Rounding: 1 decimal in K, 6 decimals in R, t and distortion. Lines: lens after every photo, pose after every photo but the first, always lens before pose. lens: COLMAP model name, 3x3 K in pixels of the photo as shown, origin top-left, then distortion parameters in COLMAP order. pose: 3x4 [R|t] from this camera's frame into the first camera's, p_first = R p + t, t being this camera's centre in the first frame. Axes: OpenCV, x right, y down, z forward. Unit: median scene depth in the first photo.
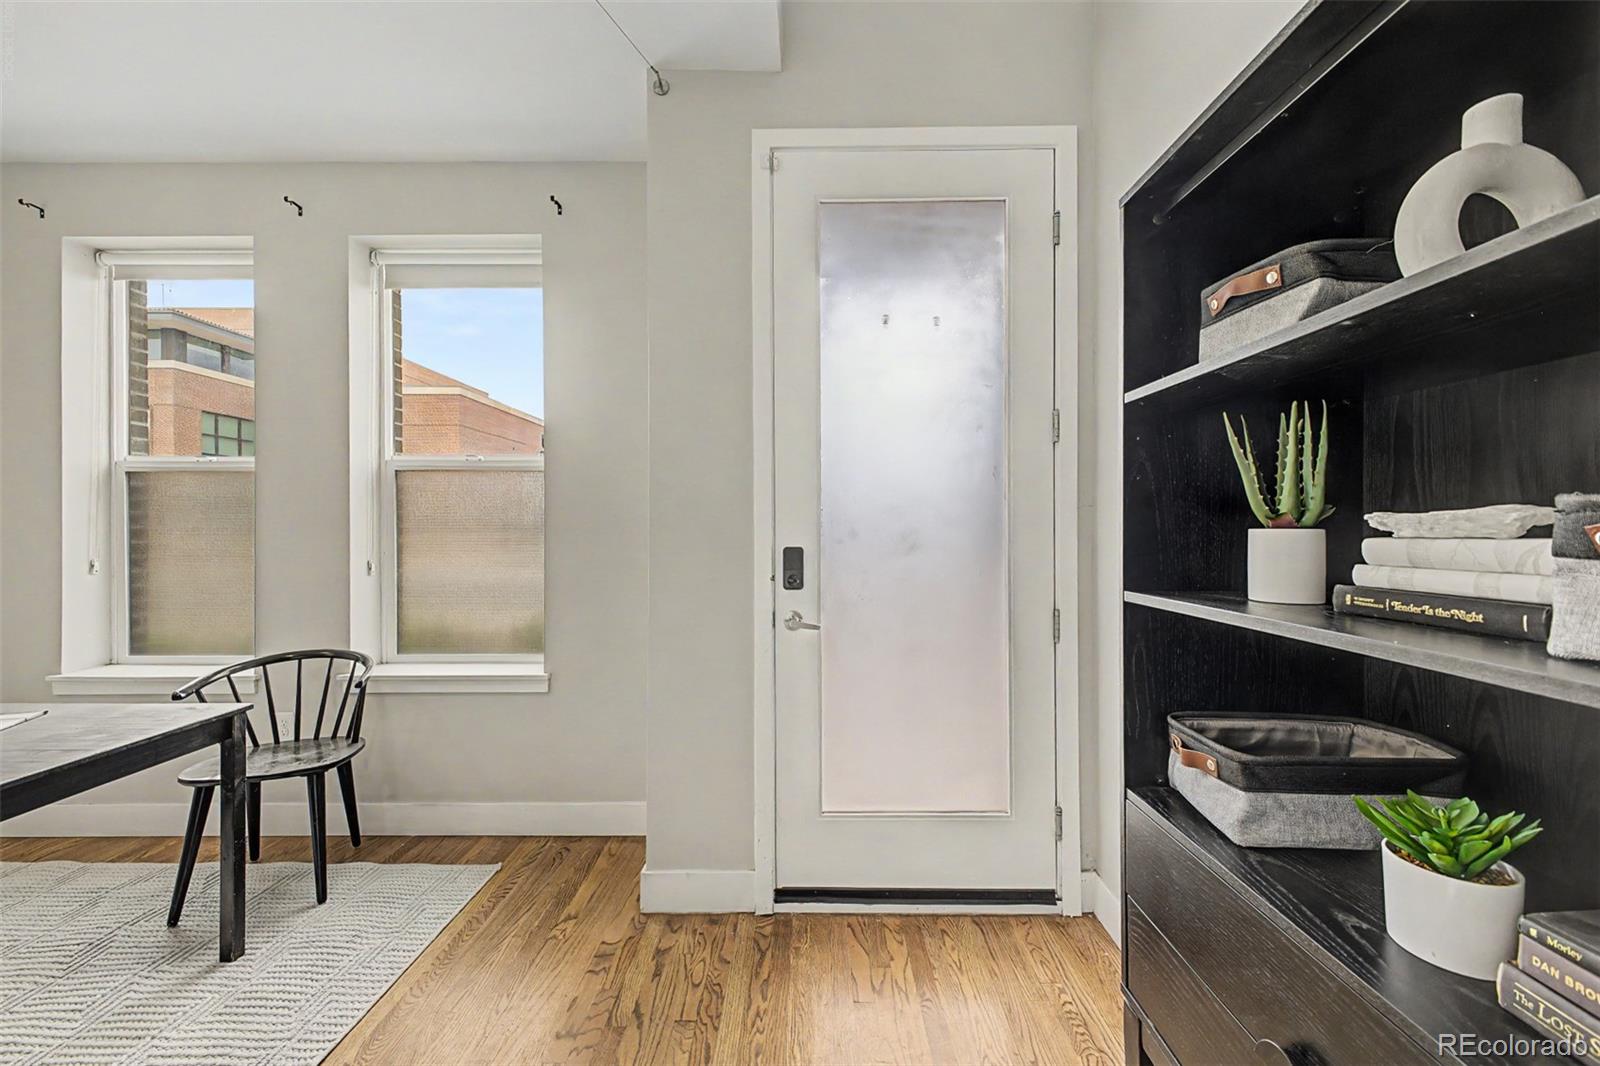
lens RADIAL K [[634.1, 0, 802.0], [0, 634.1, 530.8], [0, 0, 1]] dist [0.021156, -0.005420]
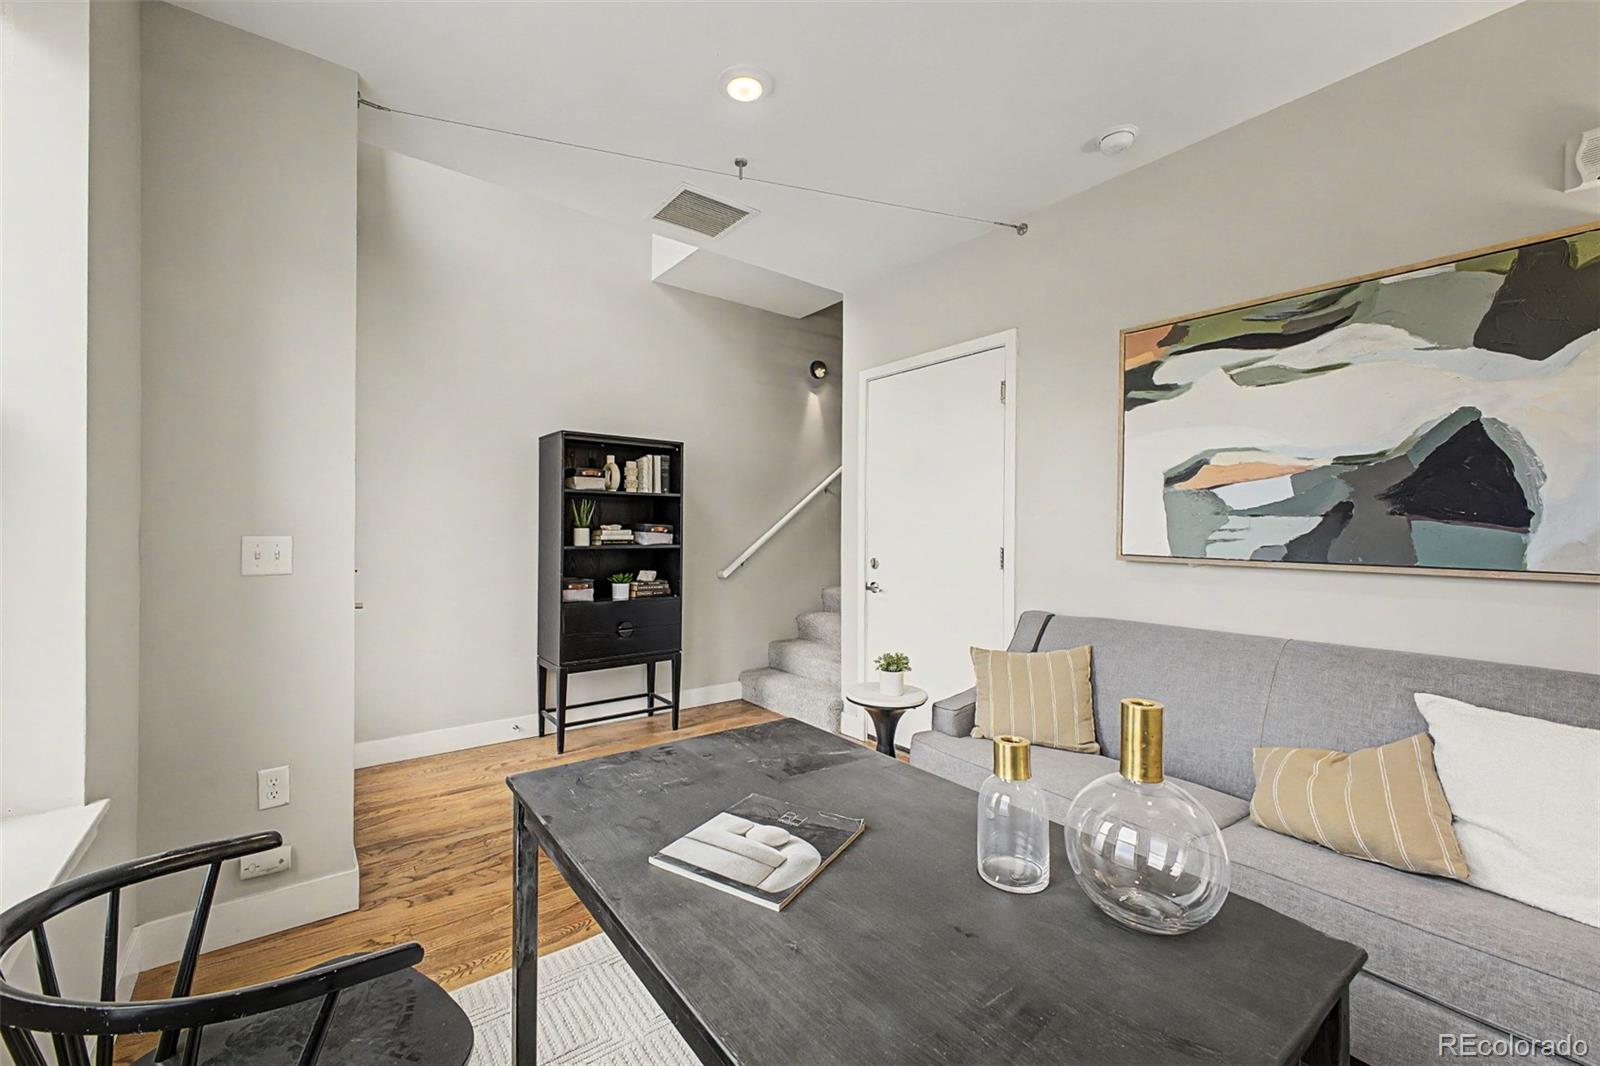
lens RADIAL K [[634.1, 0, 792.6], [0, 634.1, 530.4], [0, 0, 1]] dist [0.021156, -0.005420]
pose [[-0.623232, -0.004359, 0.782025, -1.677728], [-0.003082, 0.999990, 0.003117, -0.002225], [-0.782031, -0.000467, -0.623239, 1.253876]]
